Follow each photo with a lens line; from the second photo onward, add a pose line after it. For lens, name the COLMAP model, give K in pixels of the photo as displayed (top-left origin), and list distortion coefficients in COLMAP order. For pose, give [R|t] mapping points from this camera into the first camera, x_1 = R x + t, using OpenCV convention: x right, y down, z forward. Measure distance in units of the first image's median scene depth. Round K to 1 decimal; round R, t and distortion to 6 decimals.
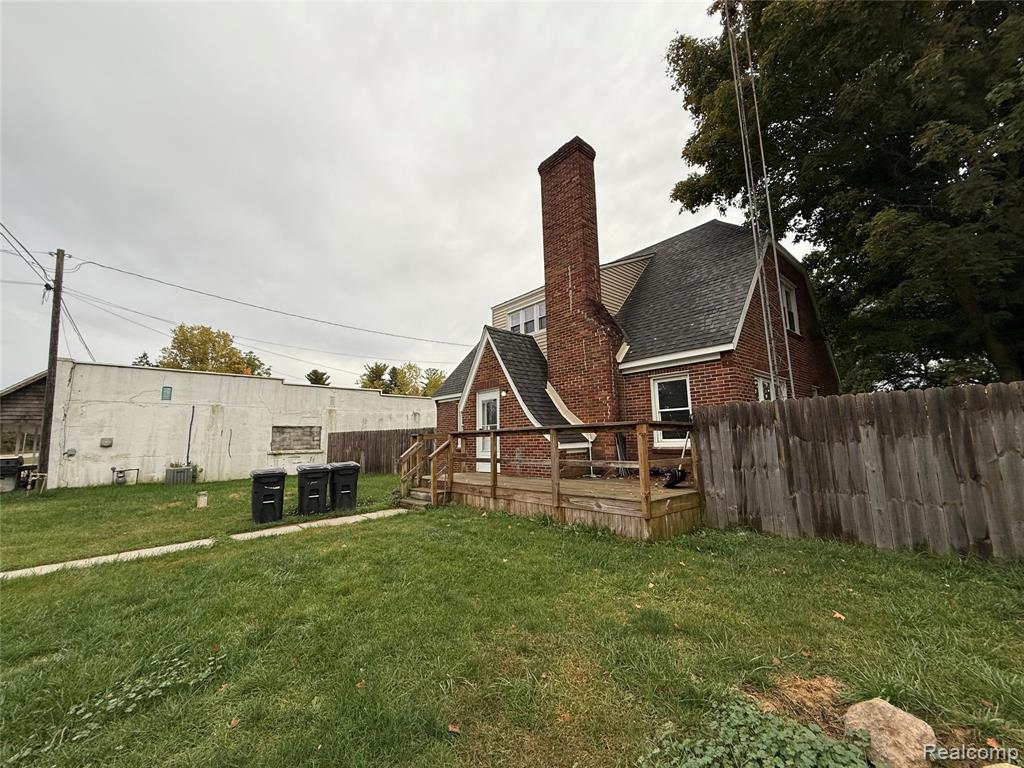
lens RADIAL K [[406.1, 0, 509.9], [0, 406.1, 381.0], [0, 0, 1]] dist [-0.001710, 0.000036]
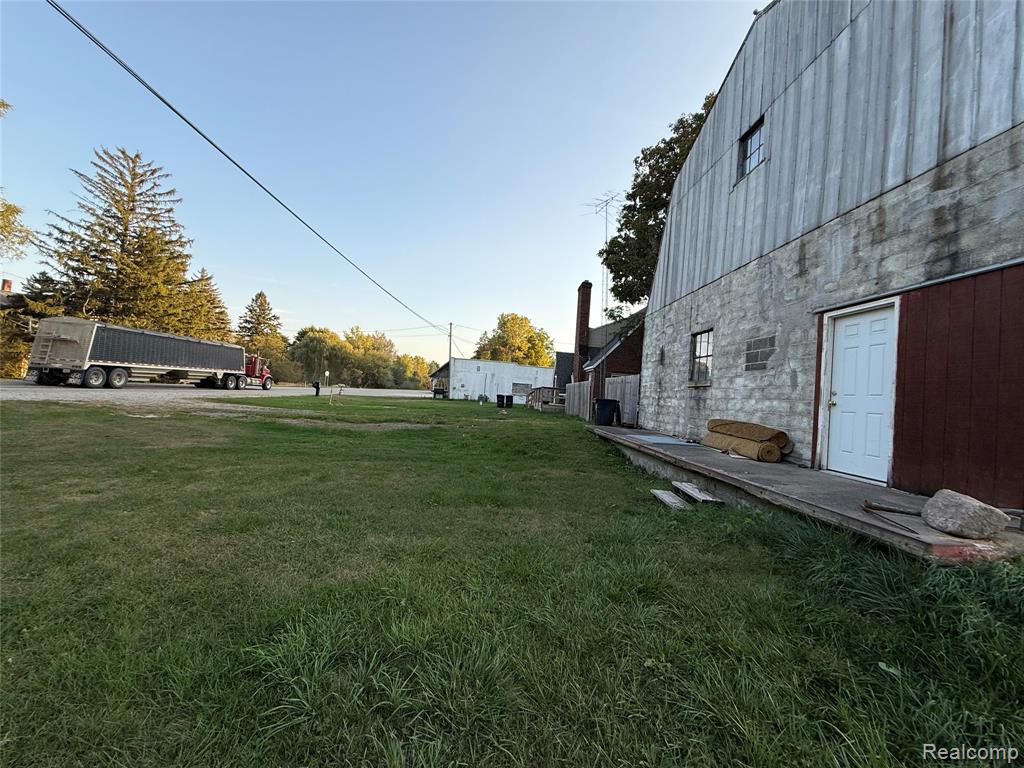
lens RADIAL K [[406.1, 0, 512.4], [0, 406.1, 386.3], [0, 0, 1]] dist [-0.001710, 0.000036]
pose [[0.783524, 0.056442, -0.618792, 1.133930], [0.006415, 0.995078, 0.098887, -0.132955], [0.621328, -0.081450, 0.779306, -1.096483]]
